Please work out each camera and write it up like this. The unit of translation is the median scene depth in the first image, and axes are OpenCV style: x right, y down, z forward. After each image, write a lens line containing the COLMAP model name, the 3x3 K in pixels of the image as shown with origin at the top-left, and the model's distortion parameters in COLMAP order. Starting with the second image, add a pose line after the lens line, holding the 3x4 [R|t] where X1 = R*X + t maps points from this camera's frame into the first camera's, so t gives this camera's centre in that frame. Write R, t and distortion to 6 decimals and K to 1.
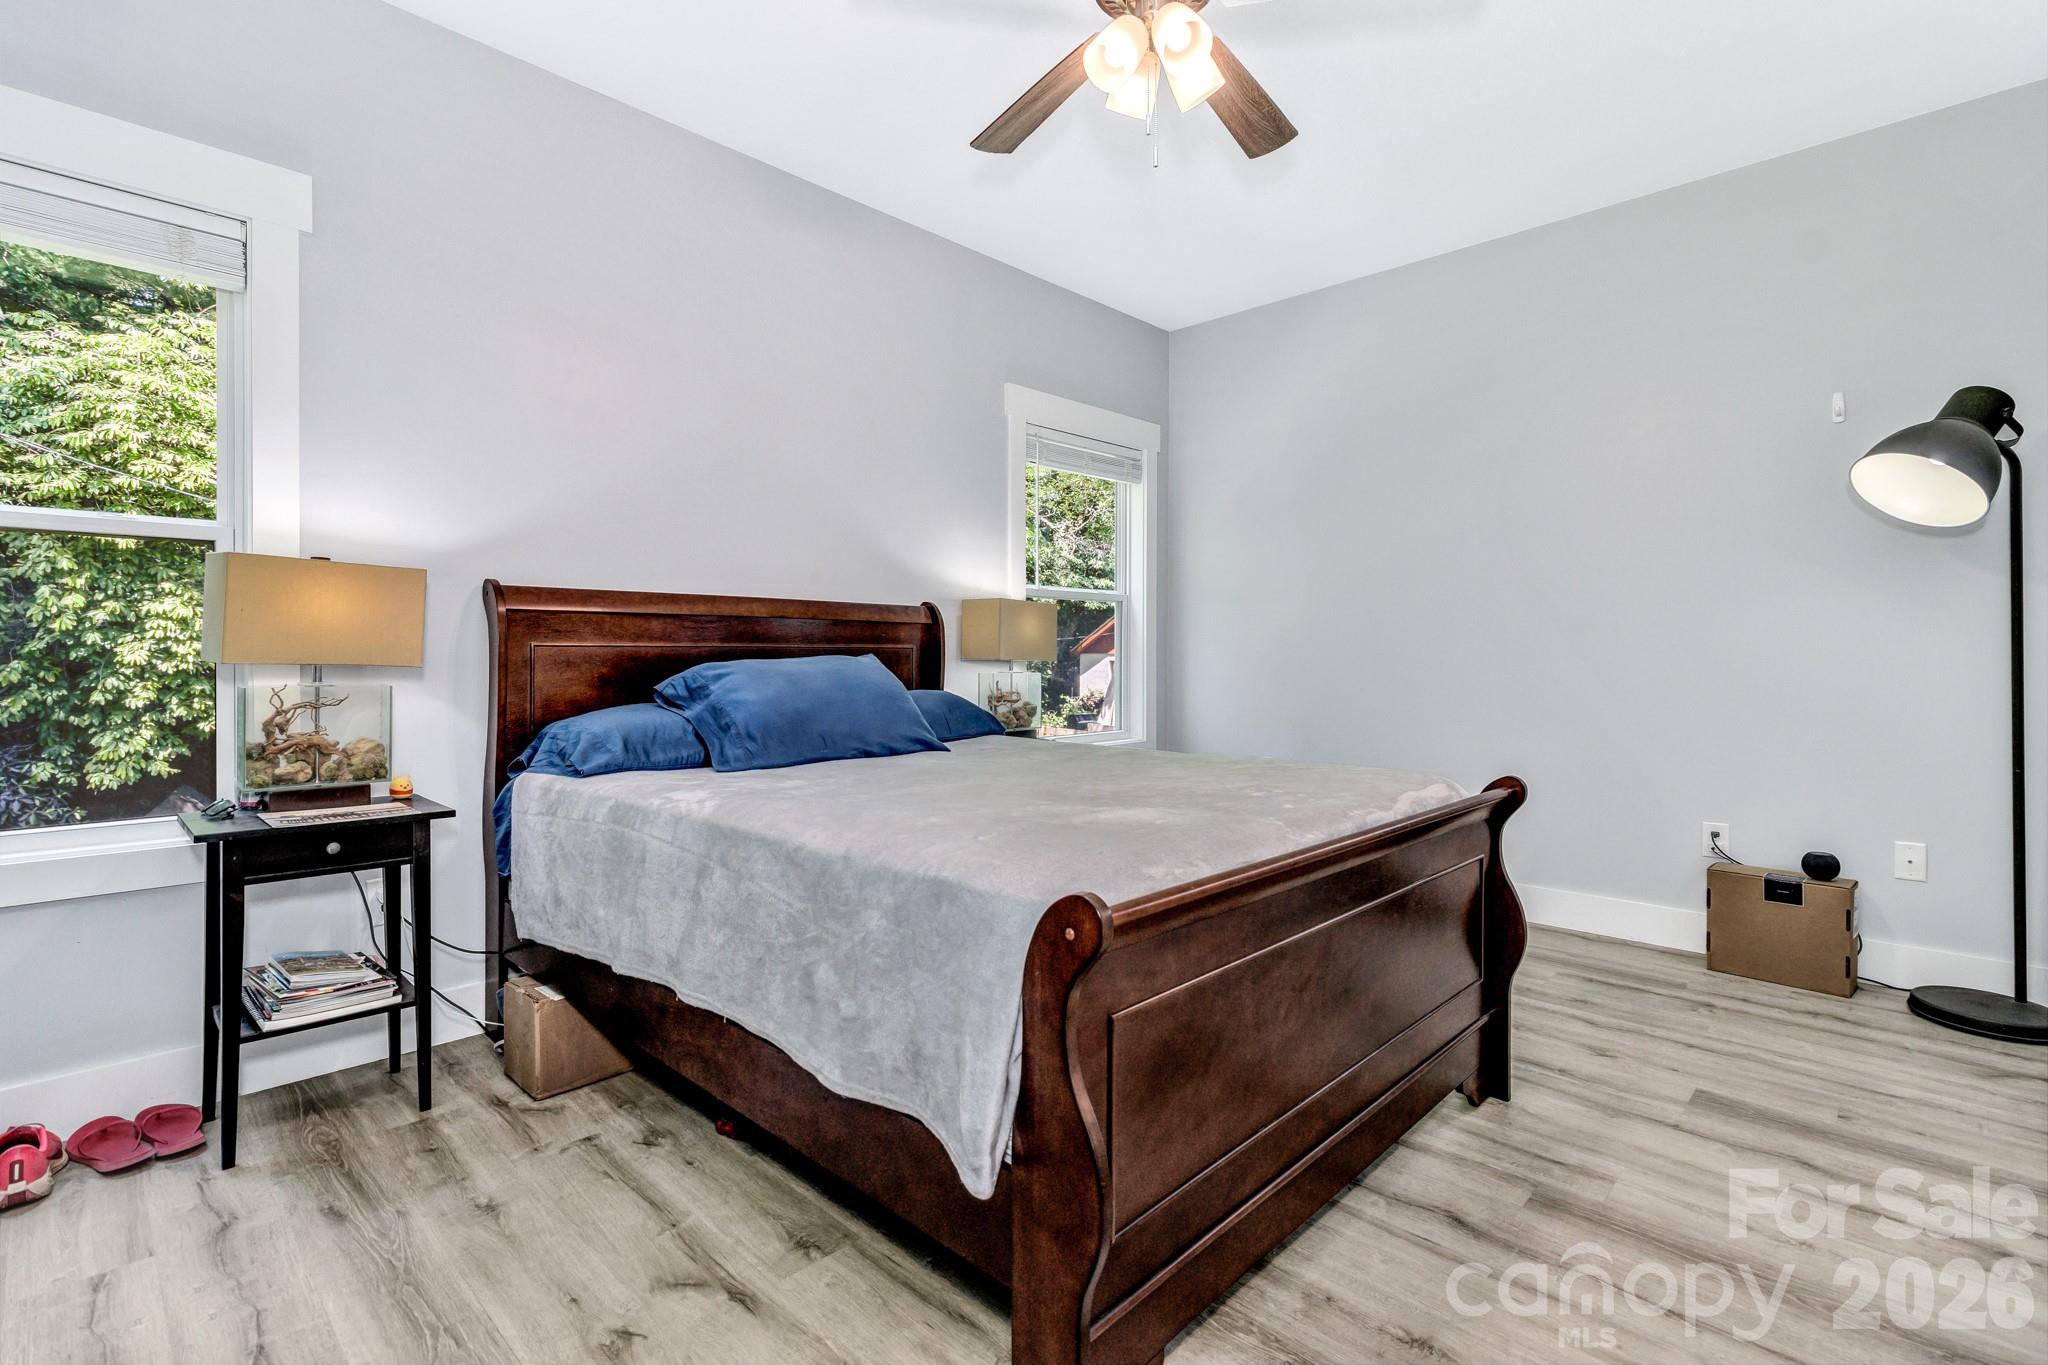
lens RADIAL K [[944.0, 0, 1029.4], [0, 944.0, 659.1], [0, 0, 1]] dist [0.001525, -0.000024]
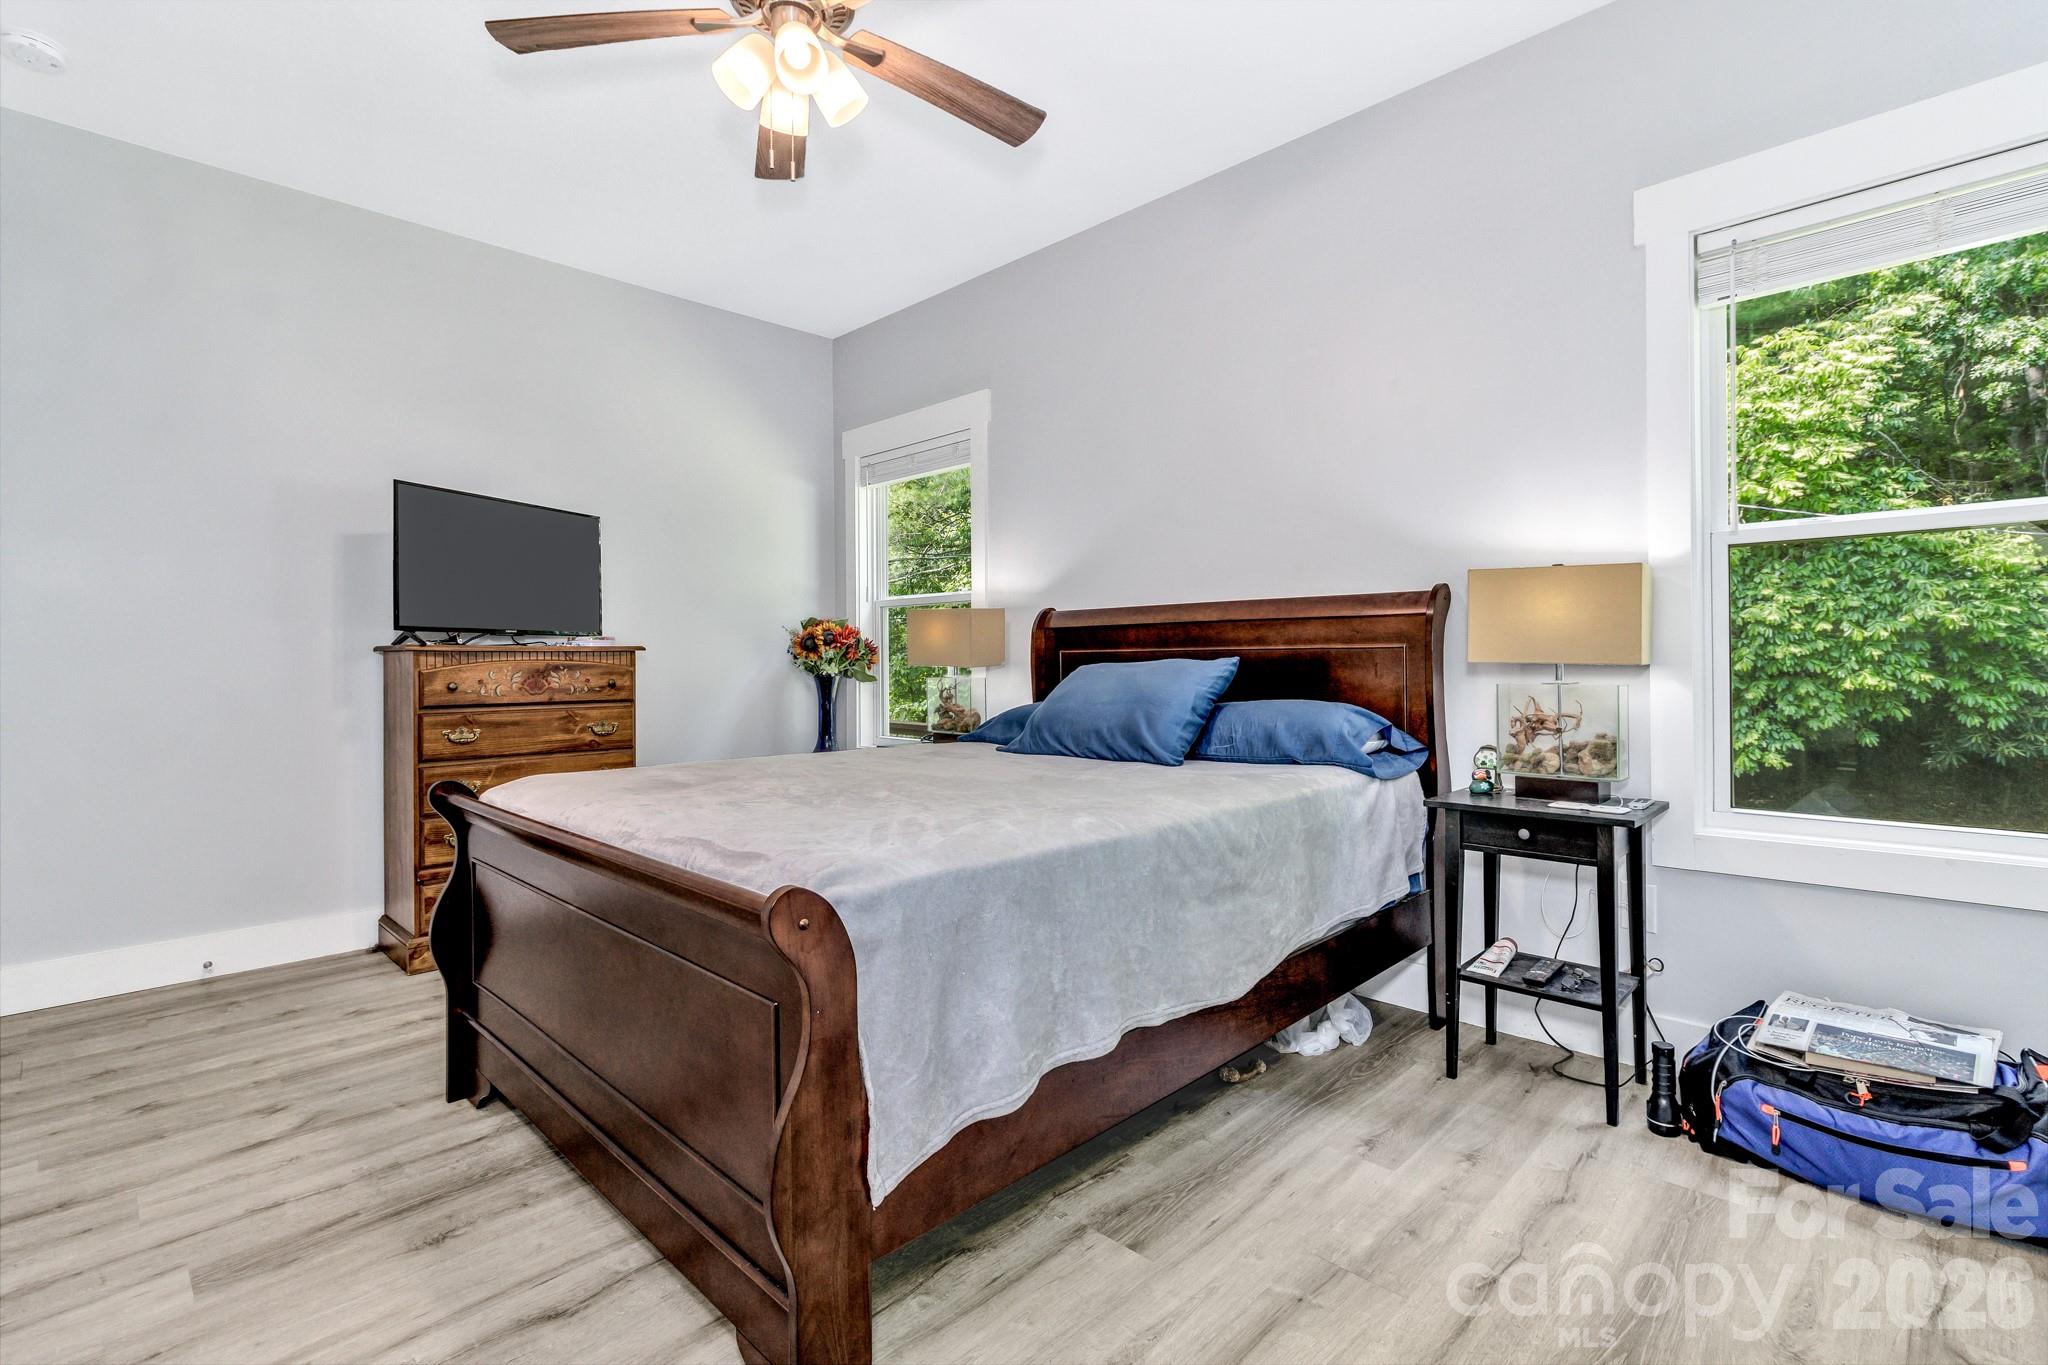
lens RADIAL K [[944.0, 0, 1029.4], [0, 944.0, 659.1], [0, 0, 1]] dist [0.001525, -0.000024]
pose [[-0.001223, -0.000466, -0.999999, 0.761739], [0.000461, 1.000000, -0.000467, -0.003335], [0.999999, -0.000462, -0.001223, 0.828821]]
